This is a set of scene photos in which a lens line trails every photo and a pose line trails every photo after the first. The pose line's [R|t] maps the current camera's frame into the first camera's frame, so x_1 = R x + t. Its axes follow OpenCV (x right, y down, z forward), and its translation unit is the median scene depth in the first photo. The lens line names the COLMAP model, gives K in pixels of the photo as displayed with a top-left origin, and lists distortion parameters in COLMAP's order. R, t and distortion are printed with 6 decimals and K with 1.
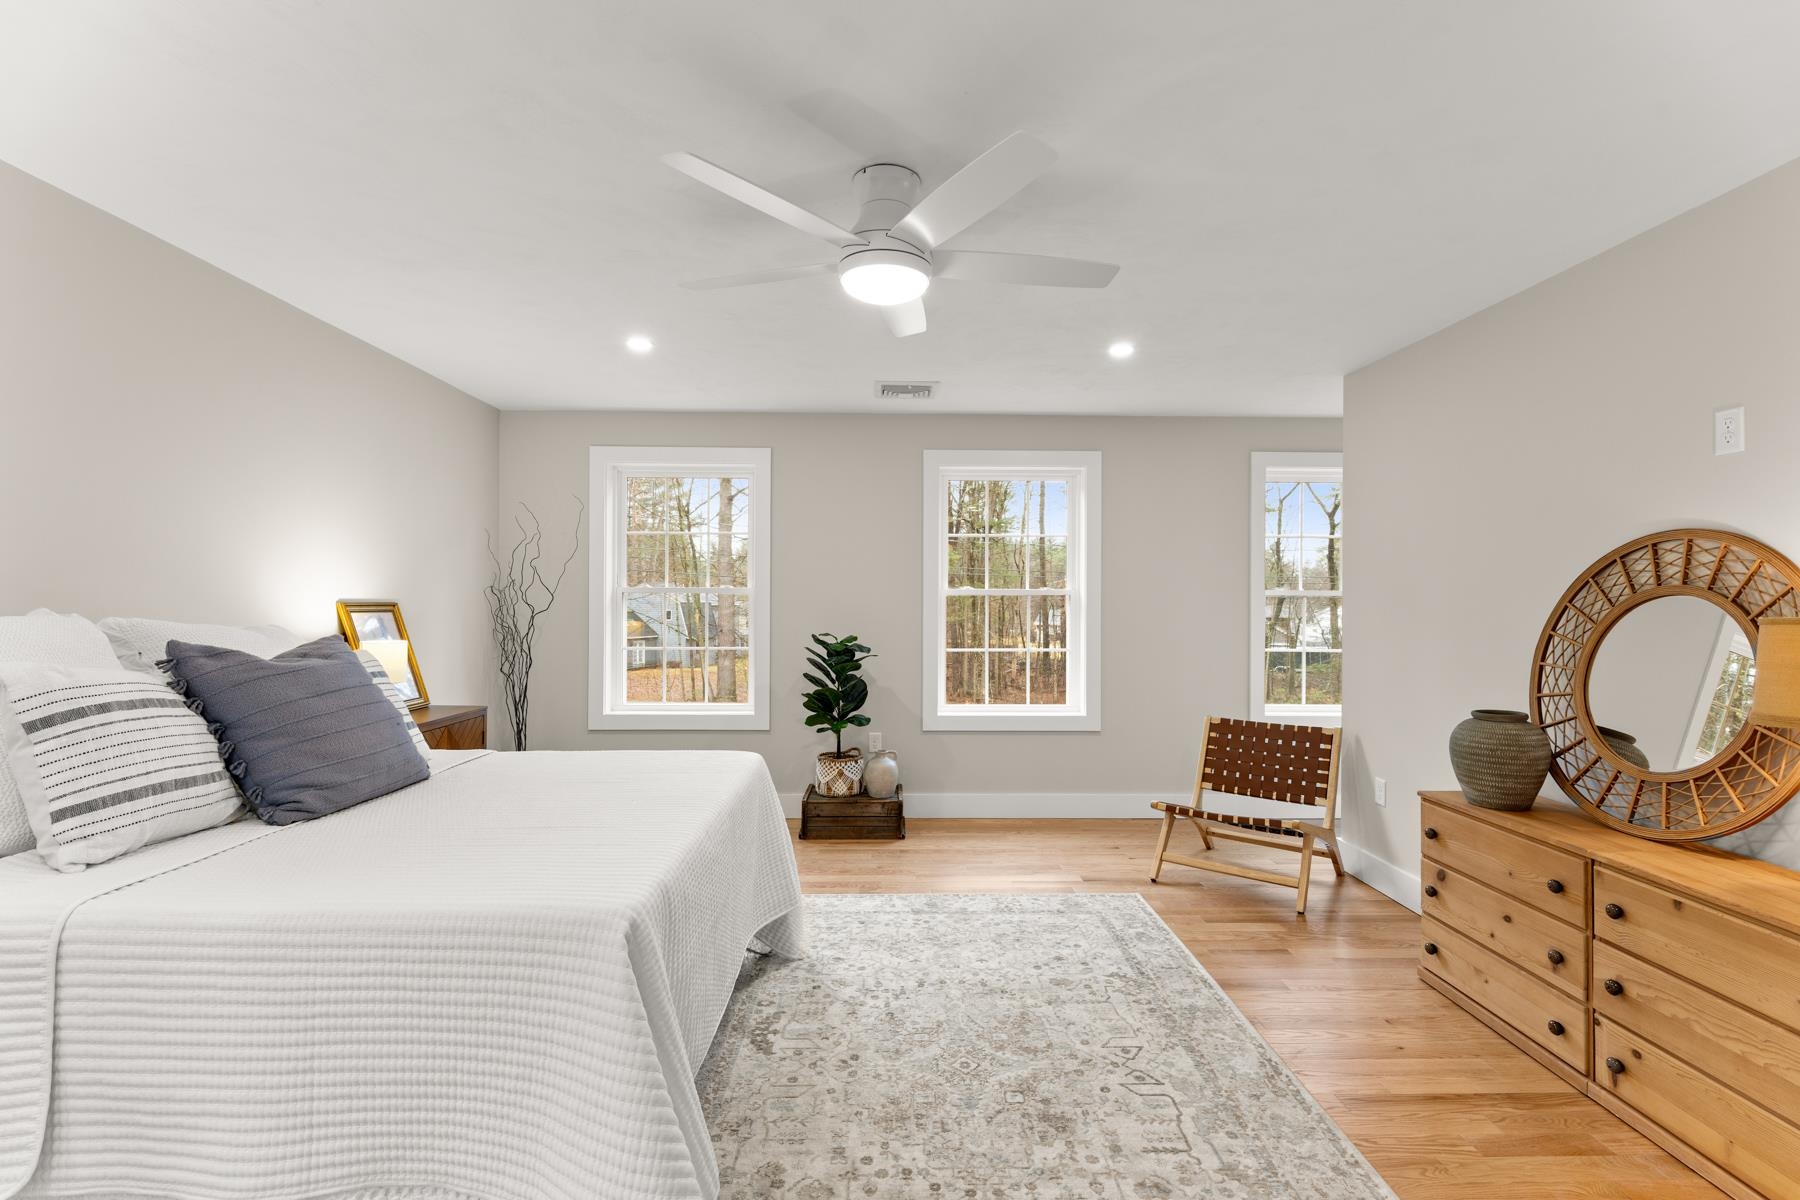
lens RADIAL K [[826.6, 0, 897.4], [0, 826.6, 599.5], [0, 0, 1]] dist [0.007170, -0.001091]
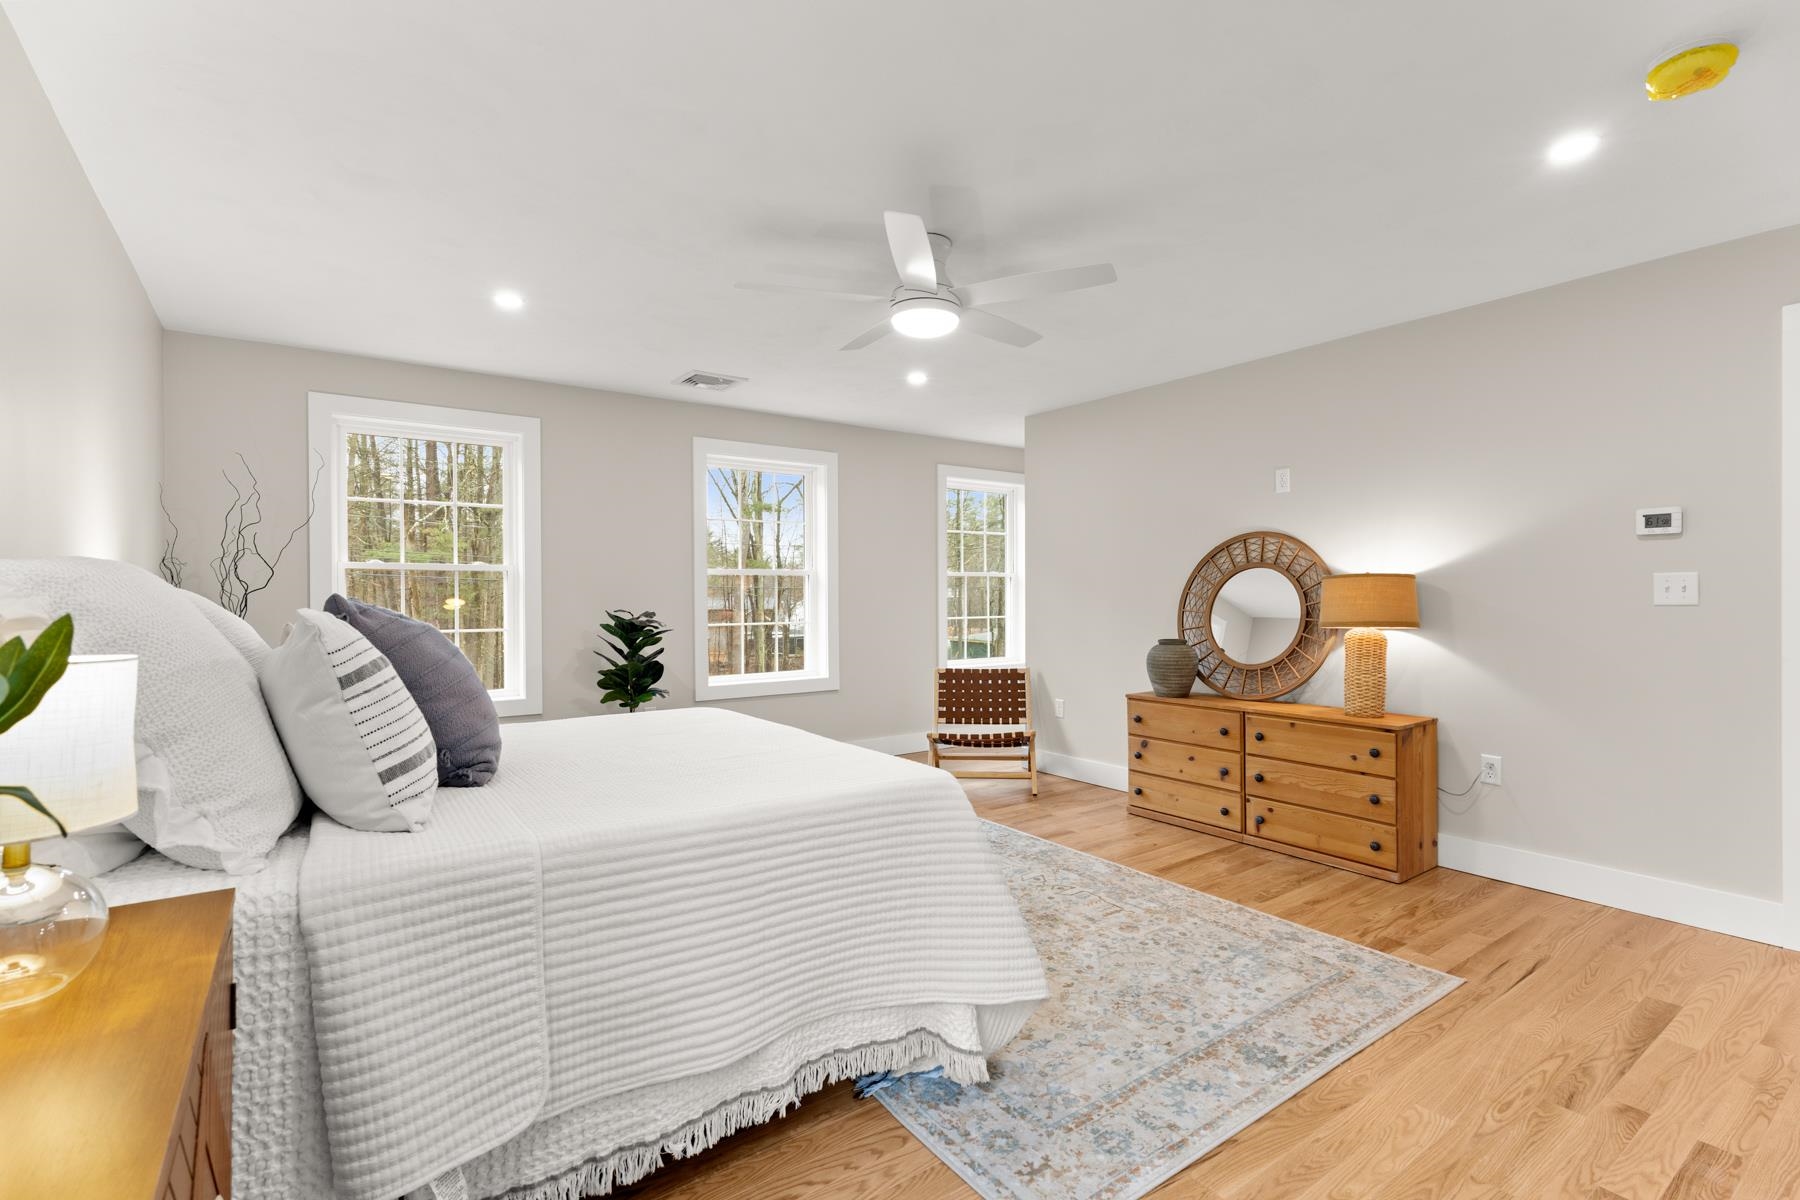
lens RADIAL K [[826.6, 0, 902.5], [0, 826.6, 600.2], [0, 0, 1]] dist [0.007170, -0.001091]
pose [[0.821271, -0.011148, 0.570429, -0.669393], [0.007746, 0.999935, 0.008390, 0.040477], [-0.570485, -0.002472, 0.821304, -0.046039]]
